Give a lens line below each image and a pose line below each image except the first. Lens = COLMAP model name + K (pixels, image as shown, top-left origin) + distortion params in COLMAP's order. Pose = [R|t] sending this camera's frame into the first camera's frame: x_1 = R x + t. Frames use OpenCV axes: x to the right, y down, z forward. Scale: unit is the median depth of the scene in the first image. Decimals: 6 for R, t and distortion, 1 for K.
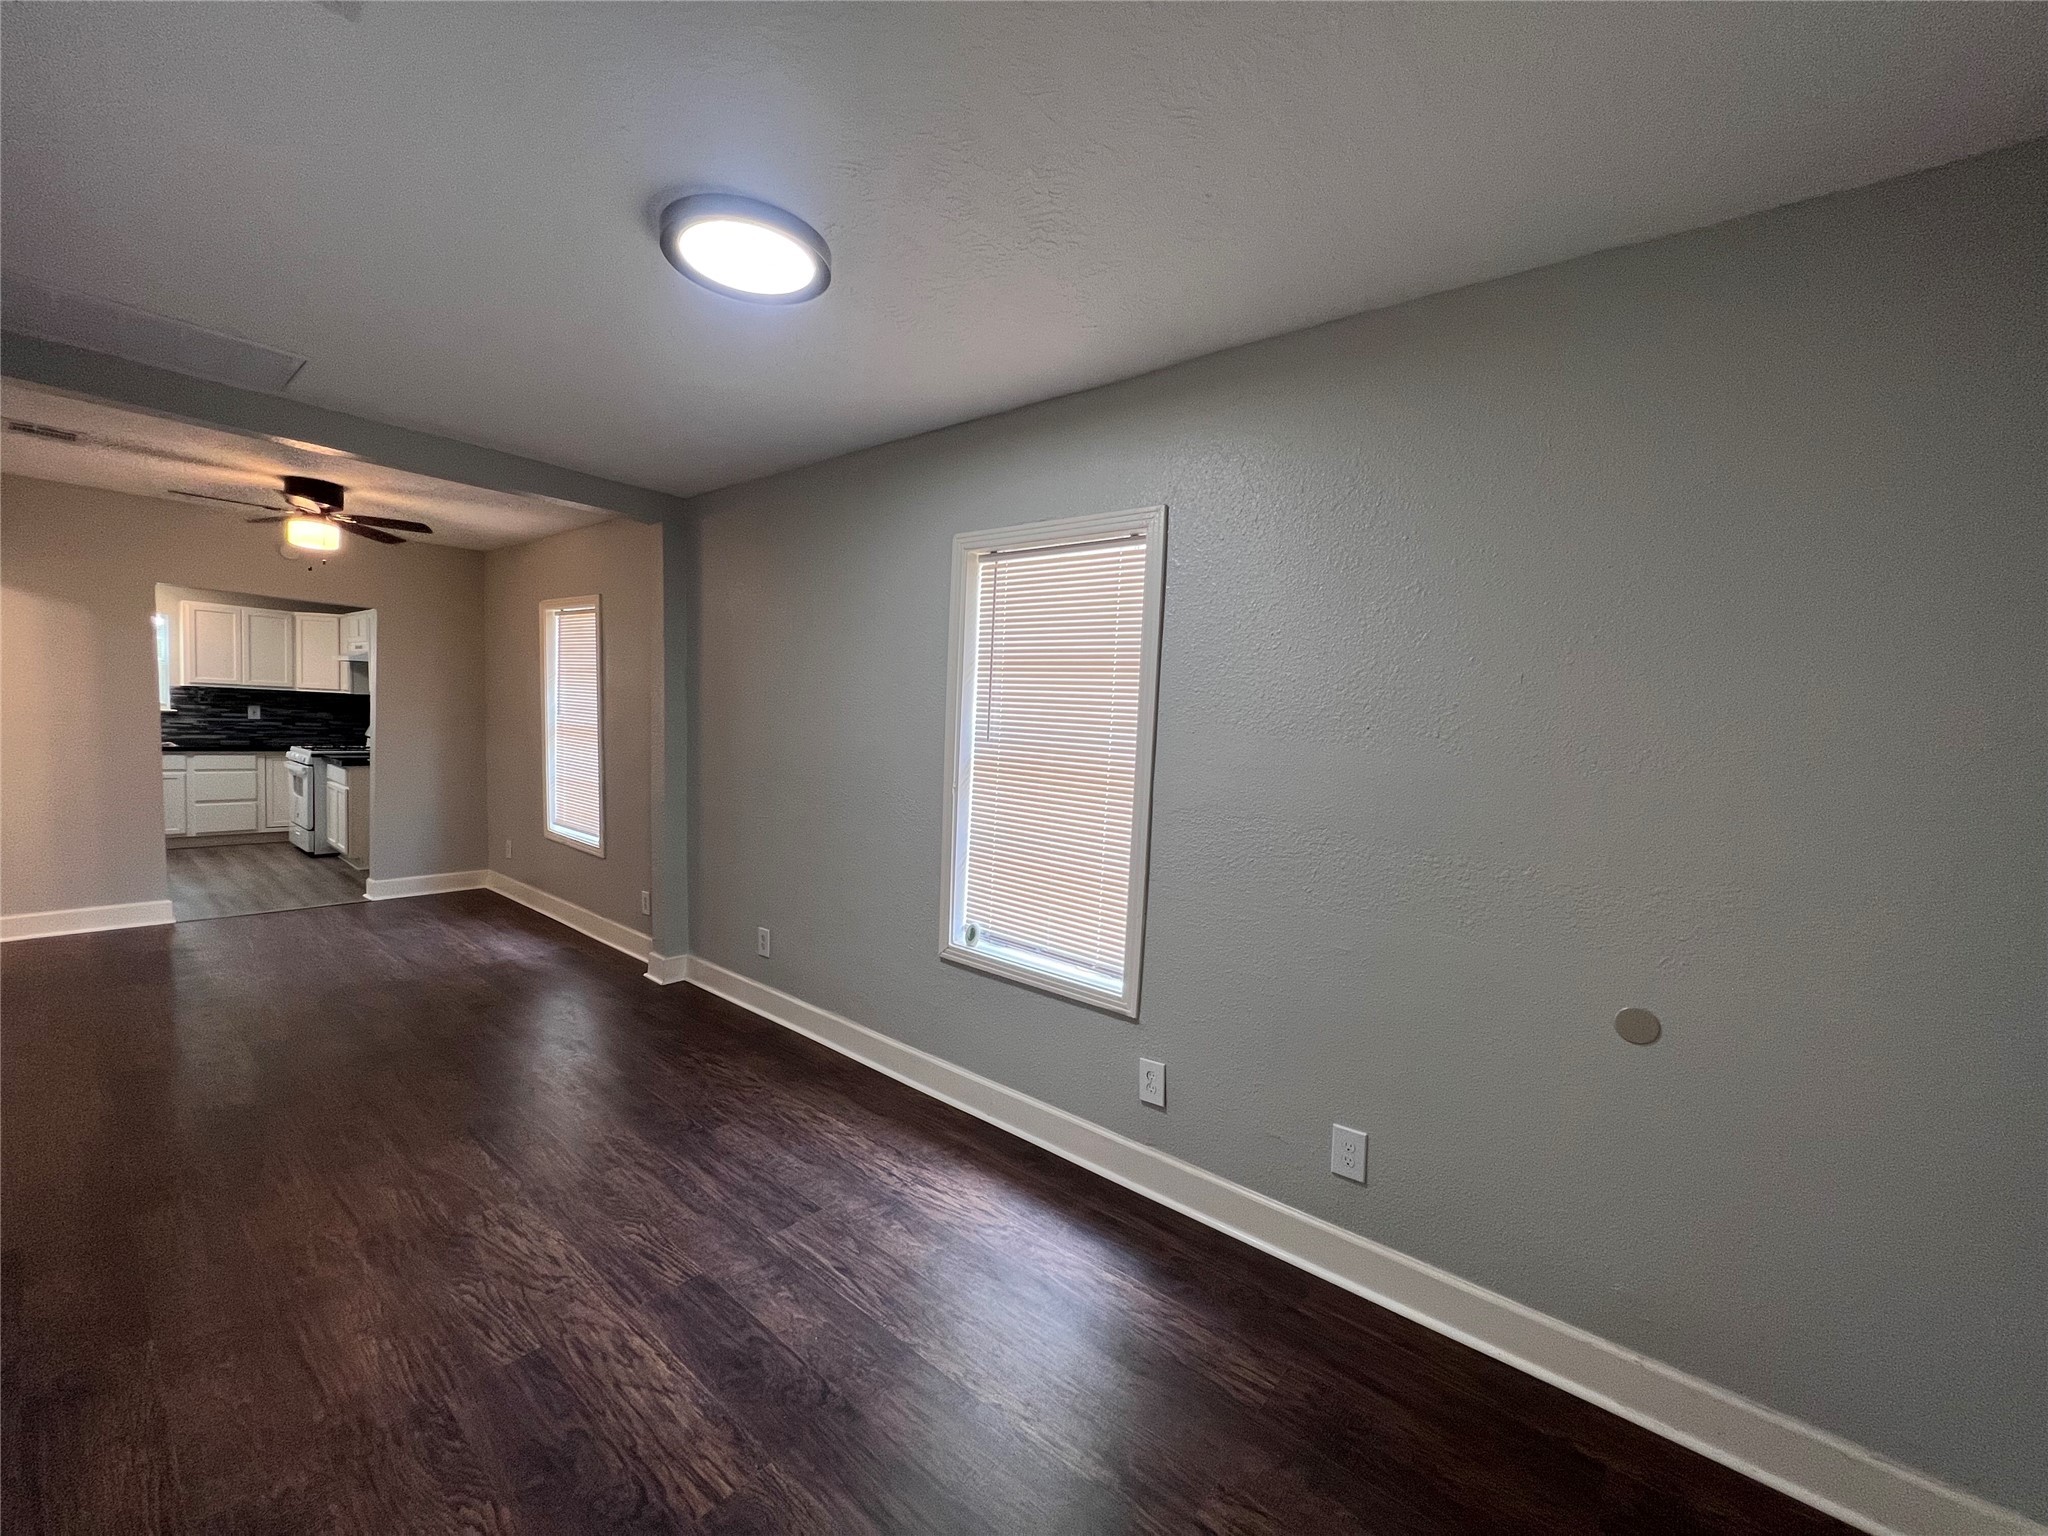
lens RADIAL K [[817.8, 0, 1026.2], [0, 817.8, 762.6], [0, 0, 1]] dist [0.000101, 0.000290]
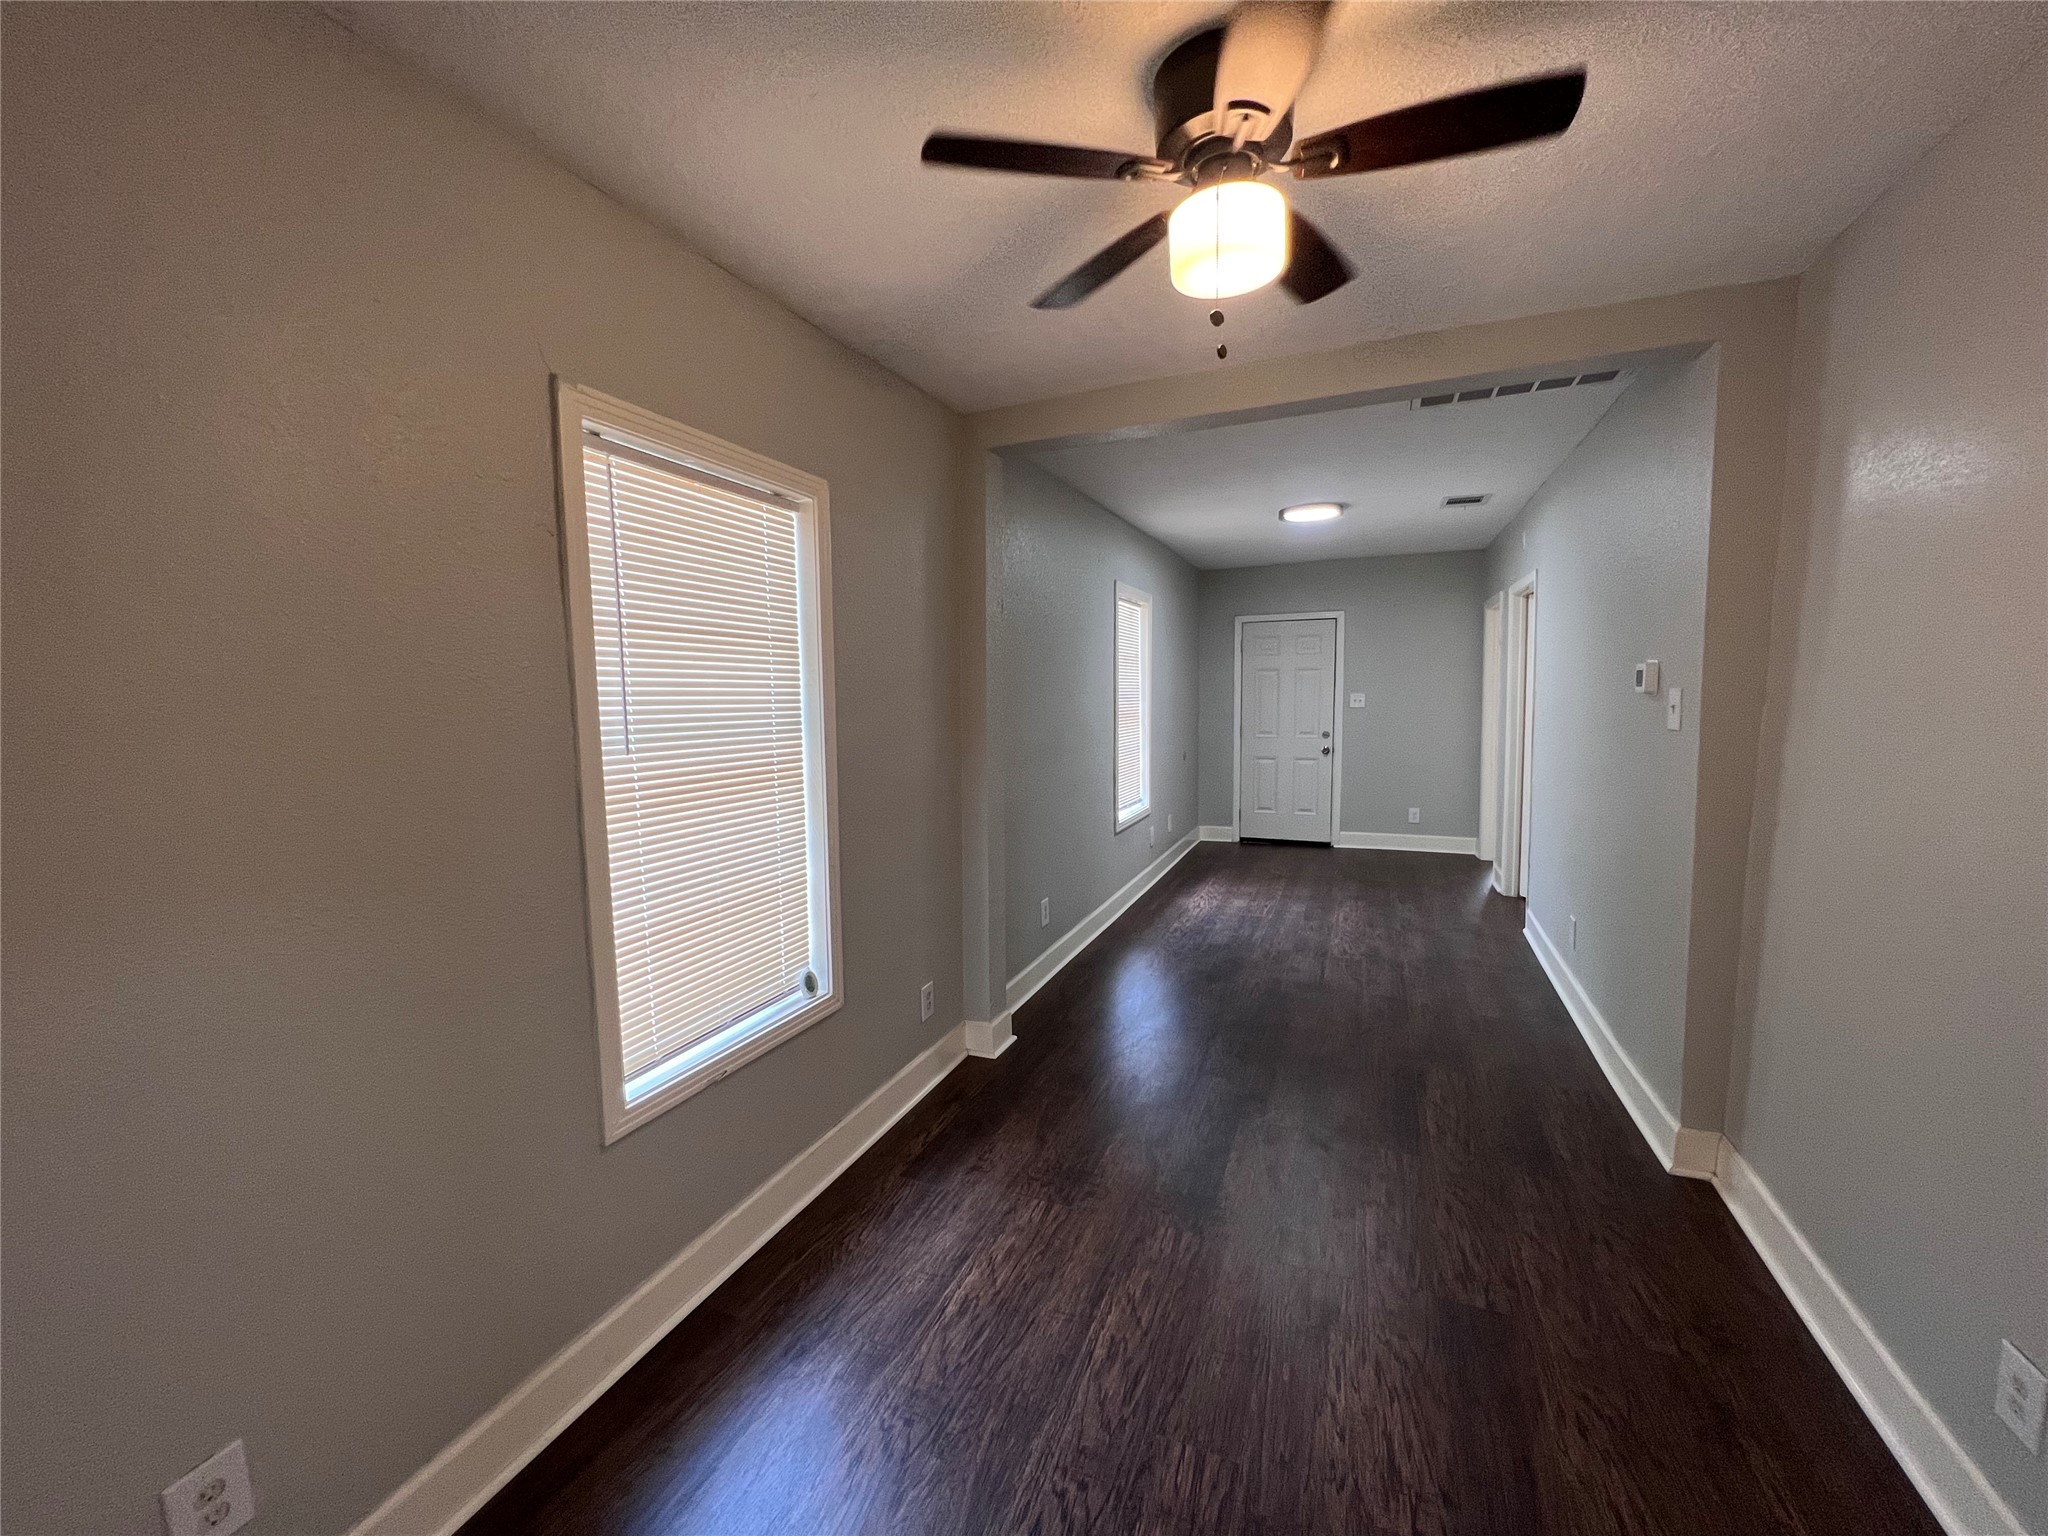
lens RADIAL K [[821.9, 0, 1022.9], [0, 821.9, 772.4], [0, 0, 1]] dist [-0.003347, 0.001129]
pose [[-0.286493, -0.135419, 0.948464, -1.866152], [0.056501, 0.985850, 0.157824, -0.182624], [-0.956415, 0.098804, -0.274787, 1.877794]]
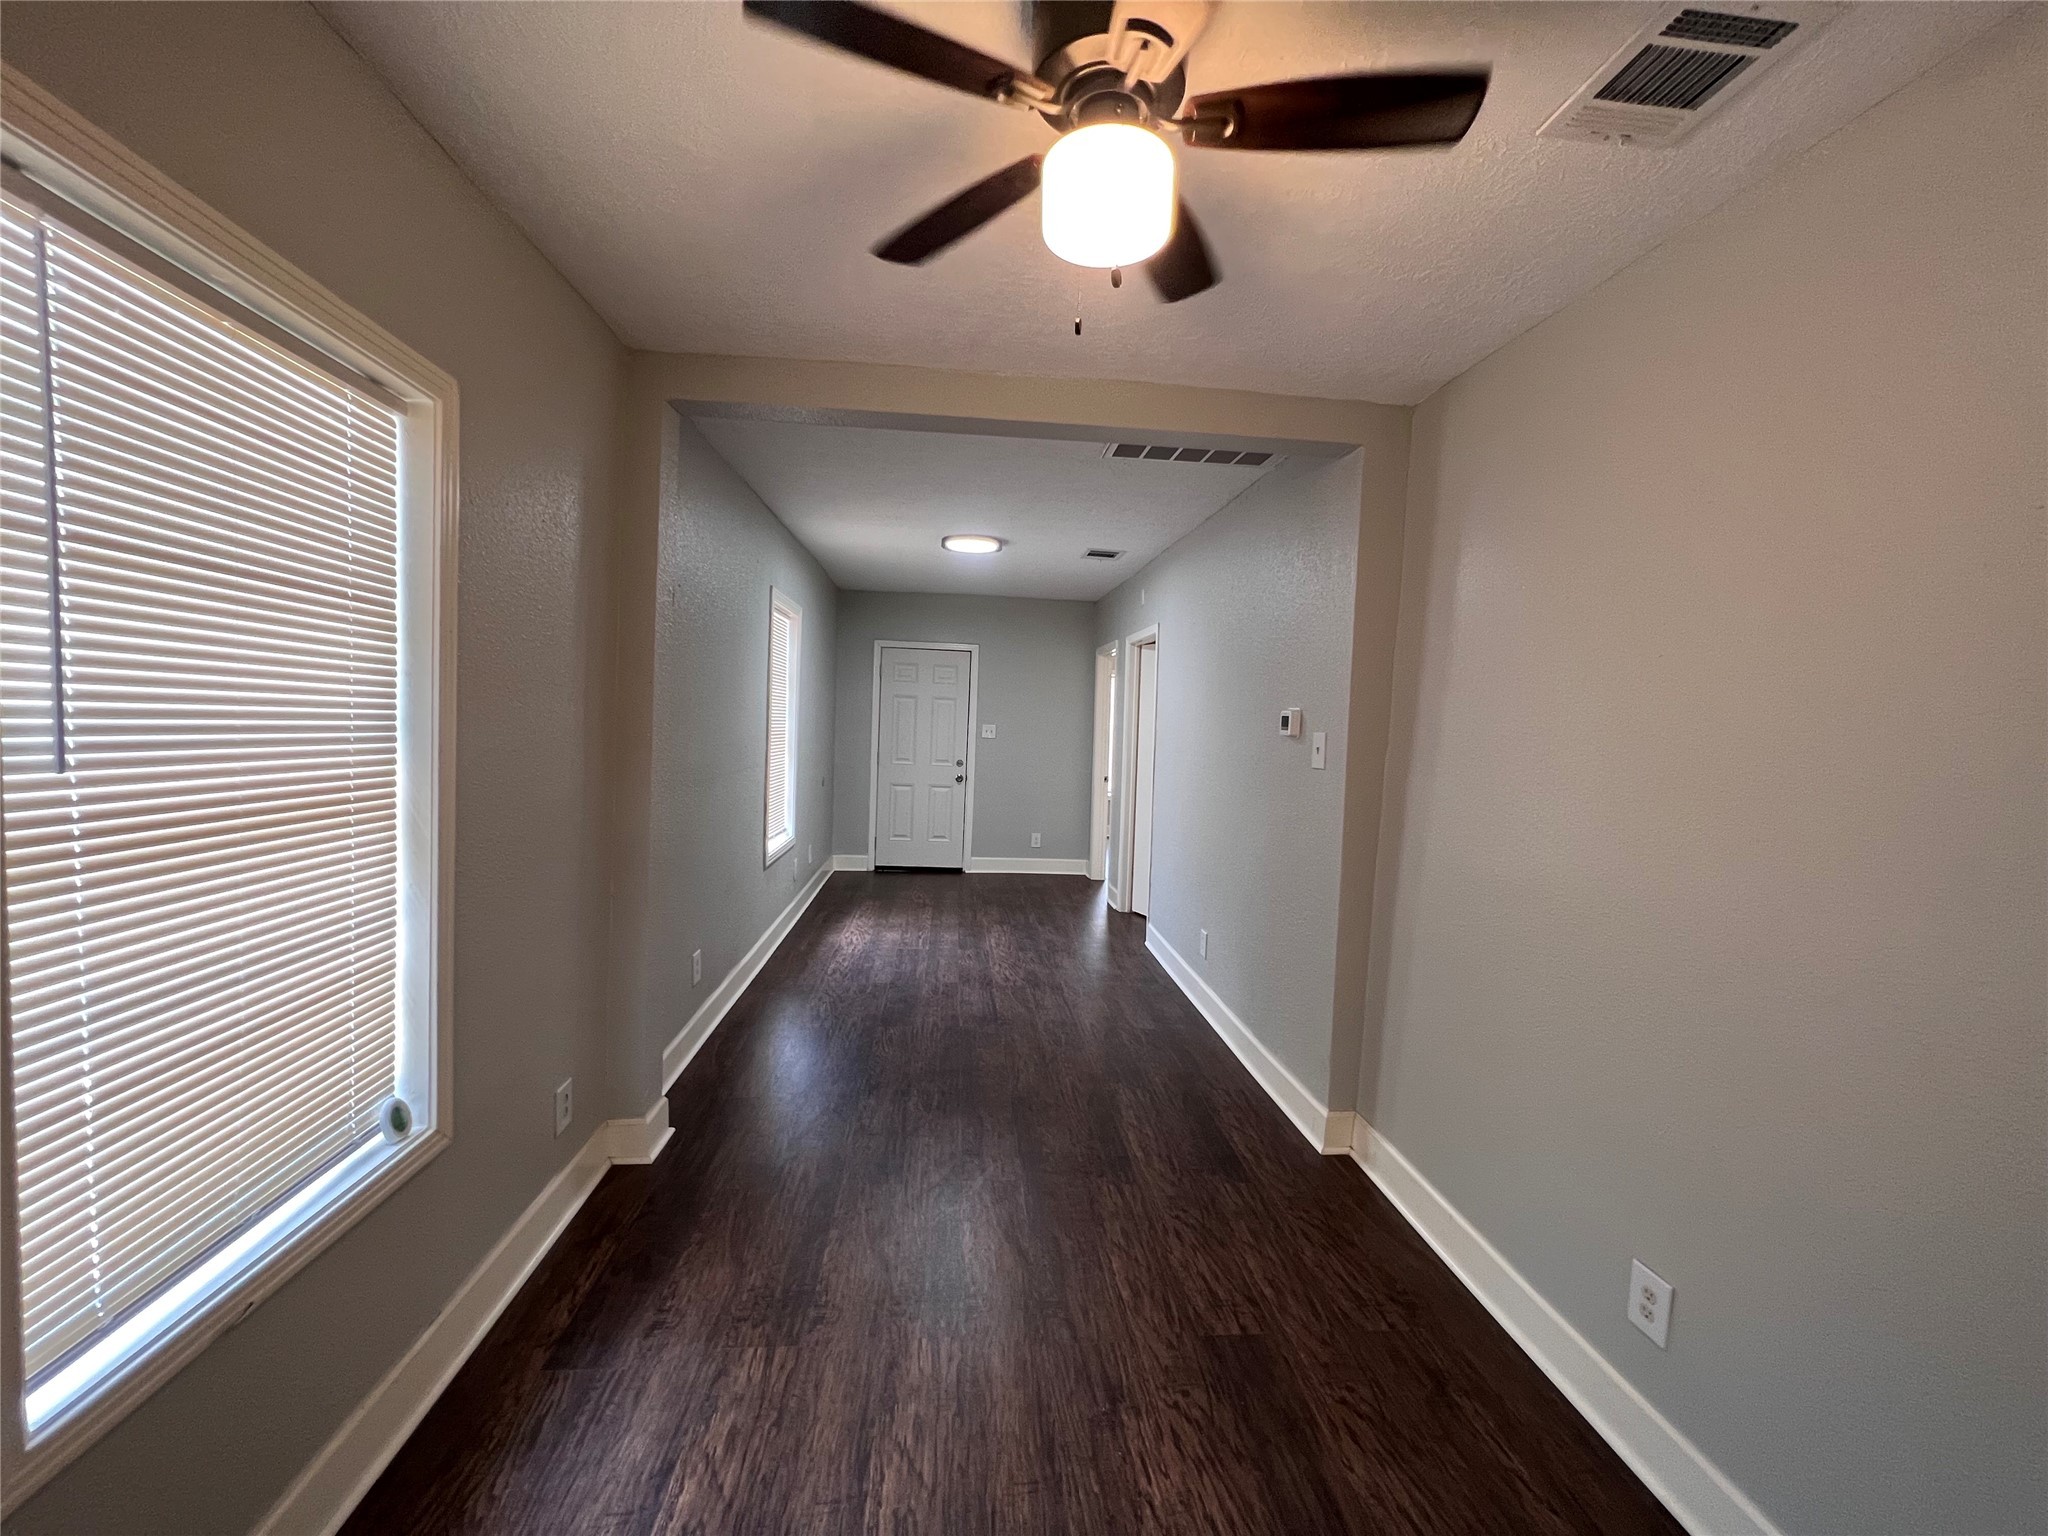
lens RADIAL K [[821.9, 0, 1022.9], [0, 821.9, 772.4], [0, 0, 1]] dist [-0.003347, 0.001129]
pose [[-0.698984, -0.117635, 0.705395, -1.685181], [-0.030922, 0.990427, 0.134527, -0.170853], [-0.714468, 0.072220, -0.695931, 1.949875]]
